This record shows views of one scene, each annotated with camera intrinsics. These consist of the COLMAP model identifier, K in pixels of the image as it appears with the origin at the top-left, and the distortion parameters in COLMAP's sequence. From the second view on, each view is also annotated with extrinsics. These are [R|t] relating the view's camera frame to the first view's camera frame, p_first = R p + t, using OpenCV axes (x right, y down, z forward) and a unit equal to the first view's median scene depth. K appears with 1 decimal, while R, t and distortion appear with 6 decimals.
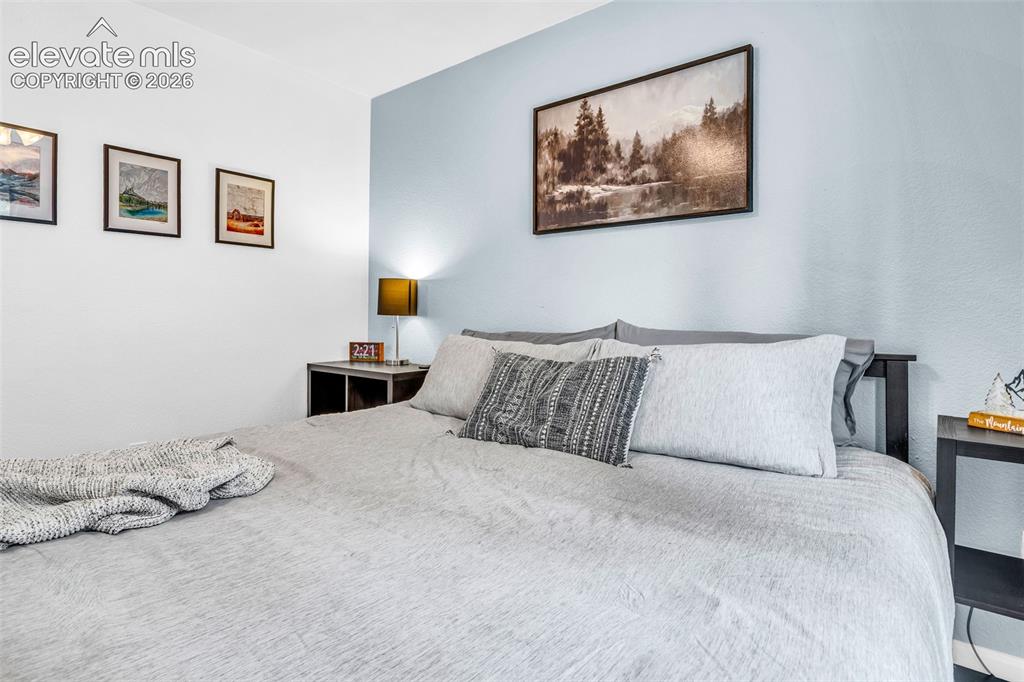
lens RADIAL K [[496.7, 0, 532.5], [0, 496.7, 317.9], [0, 0, 1]] dist [-0.002418, -0.000299]
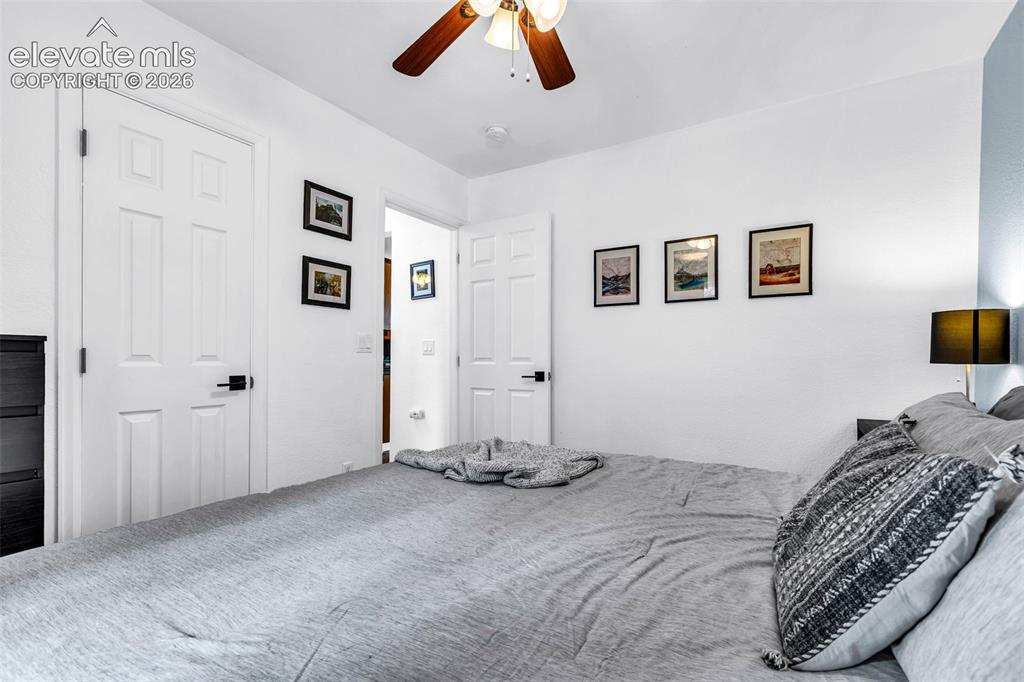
lens RADIAL K [[469.5, 0, 531.6], [0, 469.5, 360.7], [0, 0, 1]] dist [0.002488, -0.001793]
pose [[0.140953, -0.010292, -0.989963, 0.386234], [-0.009975, 0.999880, -0.011815, 0.005633], [0.989966, 0.011540, 0.140834, 0.433124]]
